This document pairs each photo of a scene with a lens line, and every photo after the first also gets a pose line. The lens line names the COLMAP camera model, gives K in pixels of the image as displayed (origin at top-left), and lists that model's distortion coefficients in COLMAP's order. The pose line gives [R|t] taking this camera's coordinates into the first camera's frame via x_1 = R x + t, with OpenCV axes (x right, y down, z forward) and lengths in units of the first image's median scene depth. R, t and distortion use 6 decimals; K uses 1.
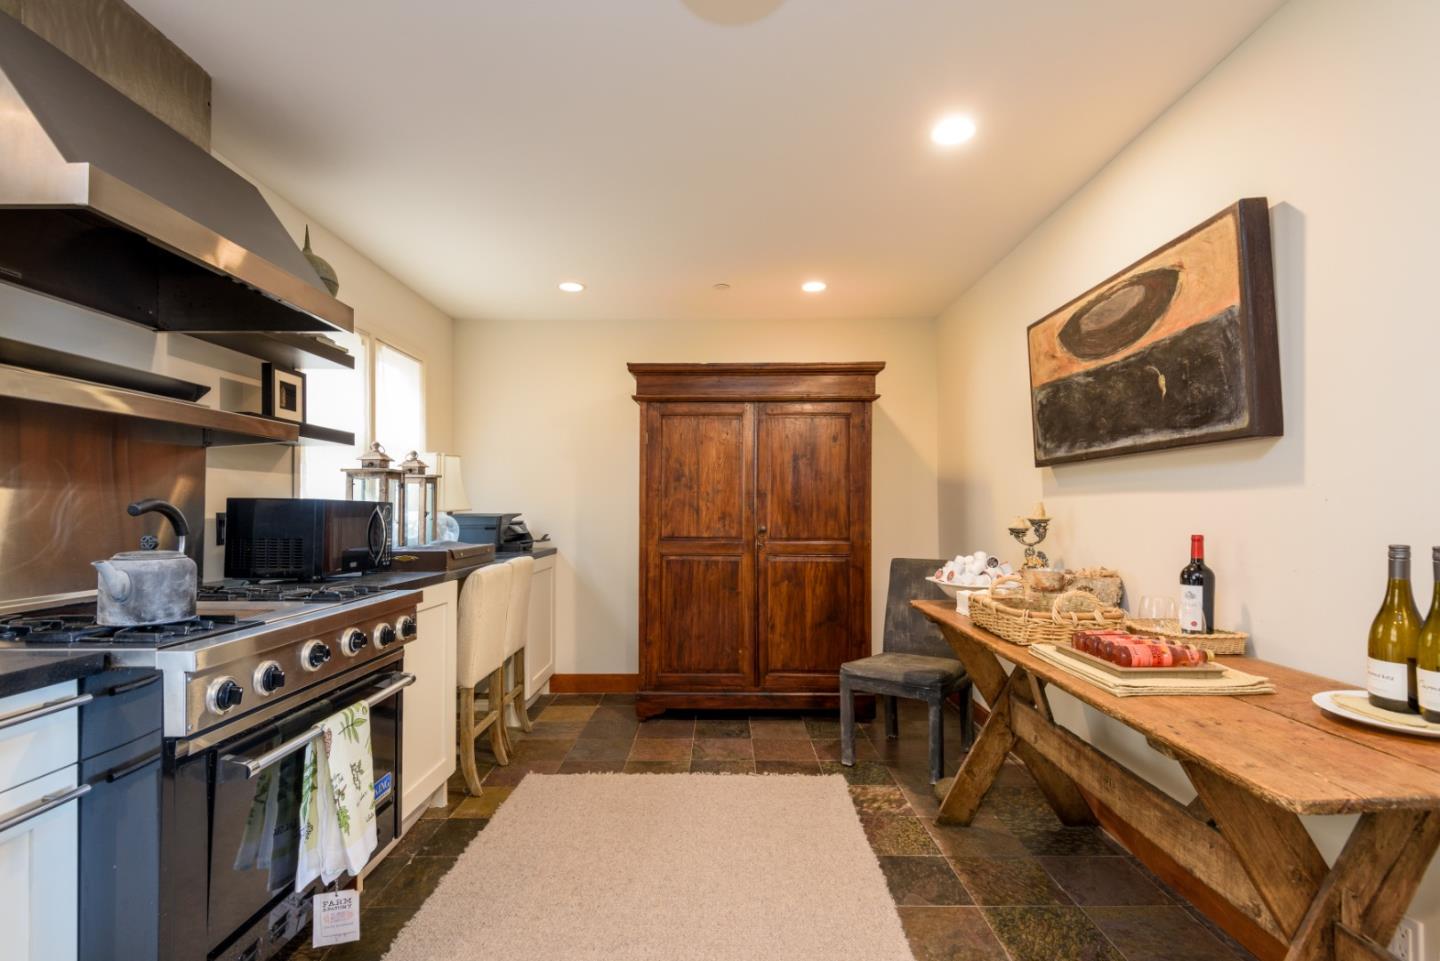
lens RADIAL K [[697.9, 0, 724.3], [0, 697.9, 495.2], [0, 0, 1]] dist [0.003425, -0.000903]
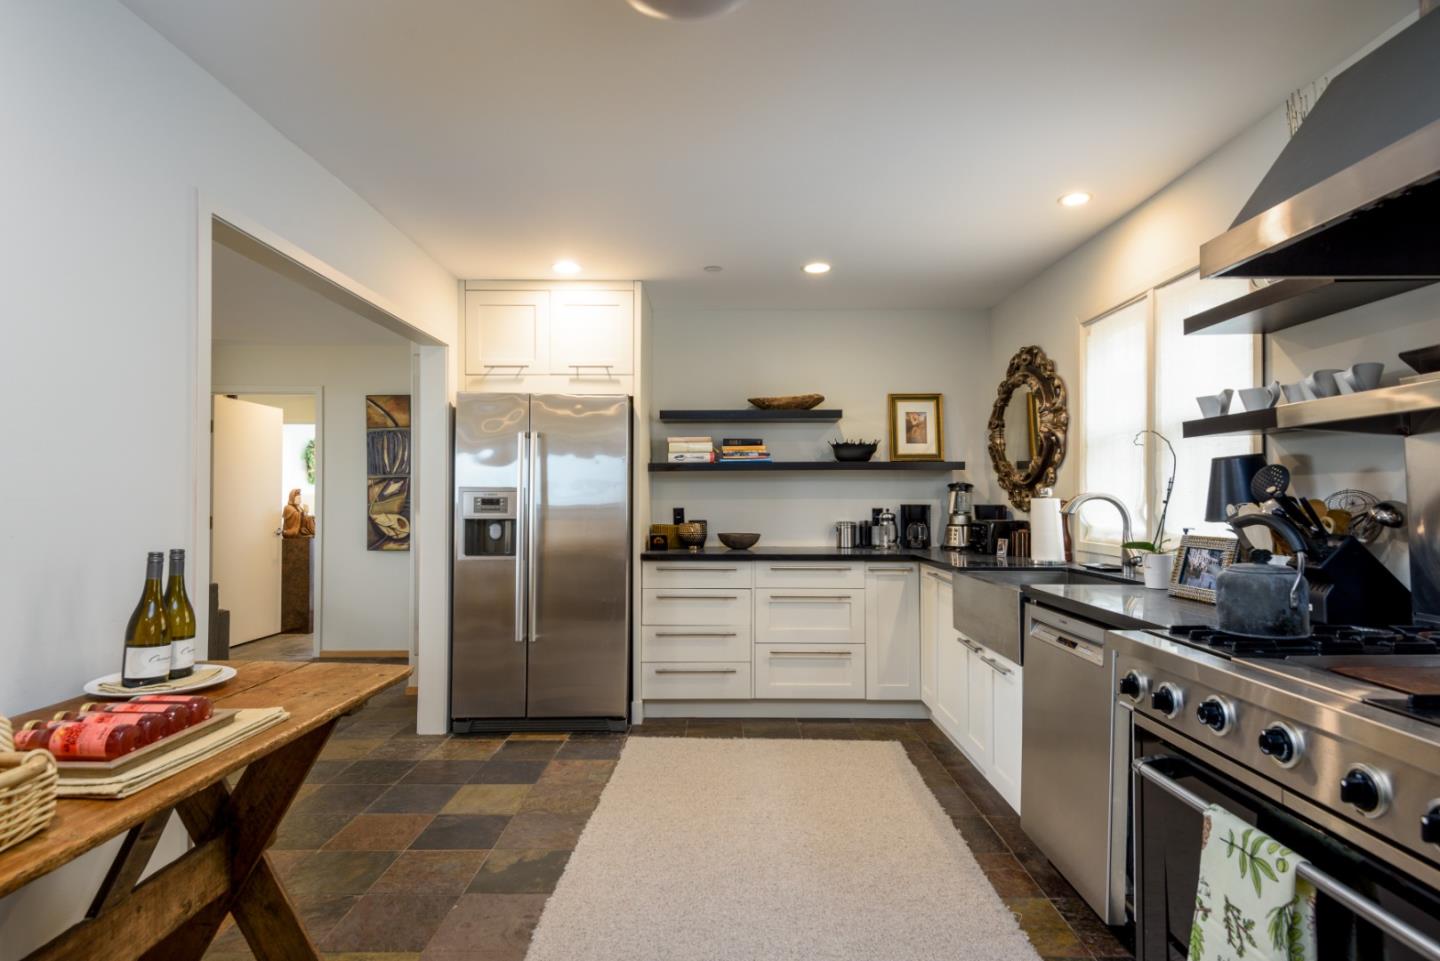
lens RADIAL K [[713.6, 0, 723.5], [0, 713.6, 495.8], [0, 0, 1]] dist [-0.002999, -0.001537]
pose [[-0.999917, 0.001058, 0.012812, -0.020606], [0.000717, 0.999645, -0.026622, 0.002535], [-0.012836, -0.026611, -0.999563, 0.788783]]
